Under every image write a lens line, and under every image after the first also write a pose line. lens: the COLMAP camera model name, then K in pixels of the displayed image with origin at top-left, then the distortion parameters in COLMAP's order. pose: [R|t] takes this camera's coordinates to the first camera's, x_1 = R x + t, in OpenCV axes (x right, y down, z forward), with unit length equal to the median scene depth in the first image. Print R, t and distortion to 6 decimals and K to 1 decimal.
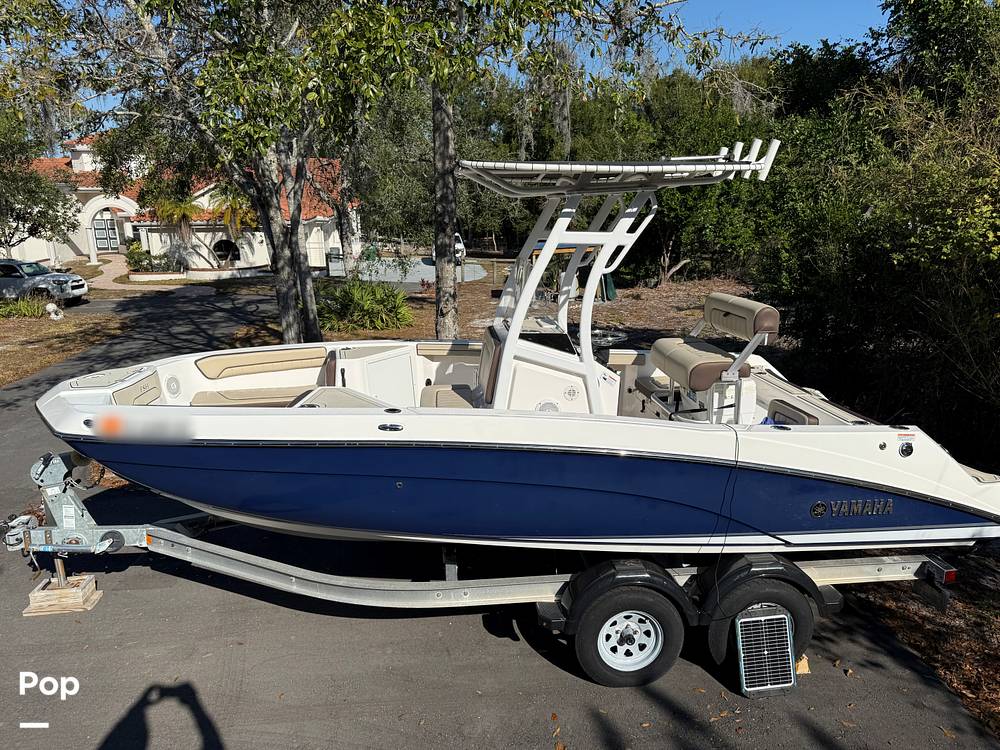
lens RADIAL K [[714.2, 0, 496.5], [0, 714.2, 357.6], [0, 0, 1]] dist [0.007196, -0.007847]
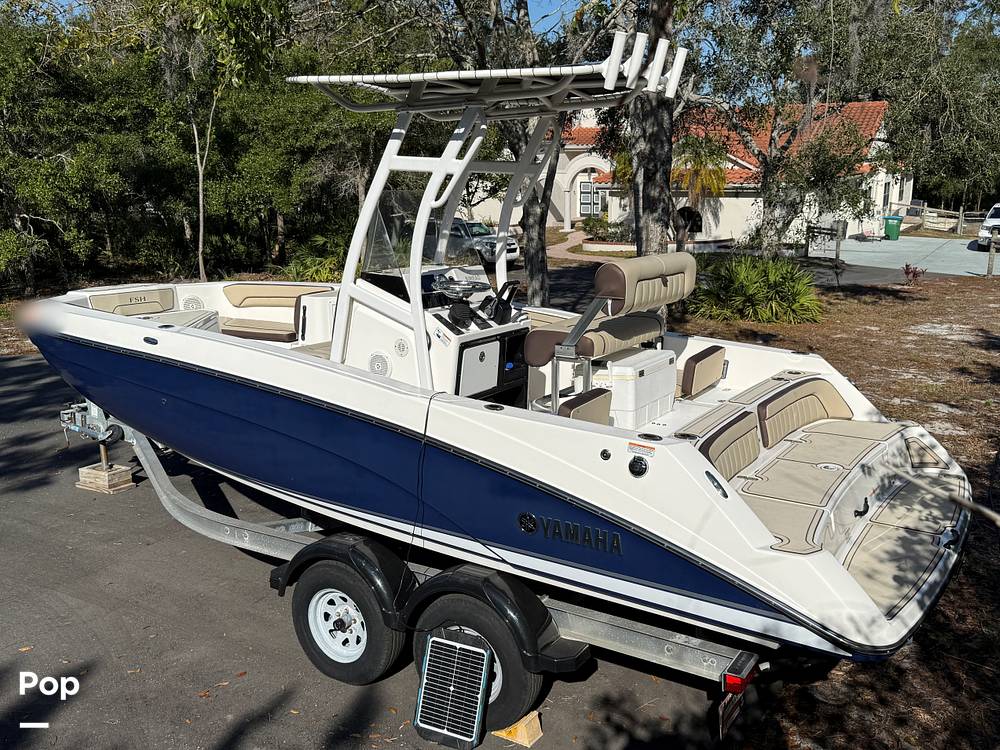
lens RADIAL K [[907.2, 0, 503.0], [0, 907.2, 374.6], [0, 0, 1]] dist [0.104807, 0.001985]
pose [[0.813471, 0.135440, -0.565615, 0.852921], [-0.129125, 0.990294, 0.051423, 0.011156], [0.567090, 0.031204, 0.823065, 0.172803]]
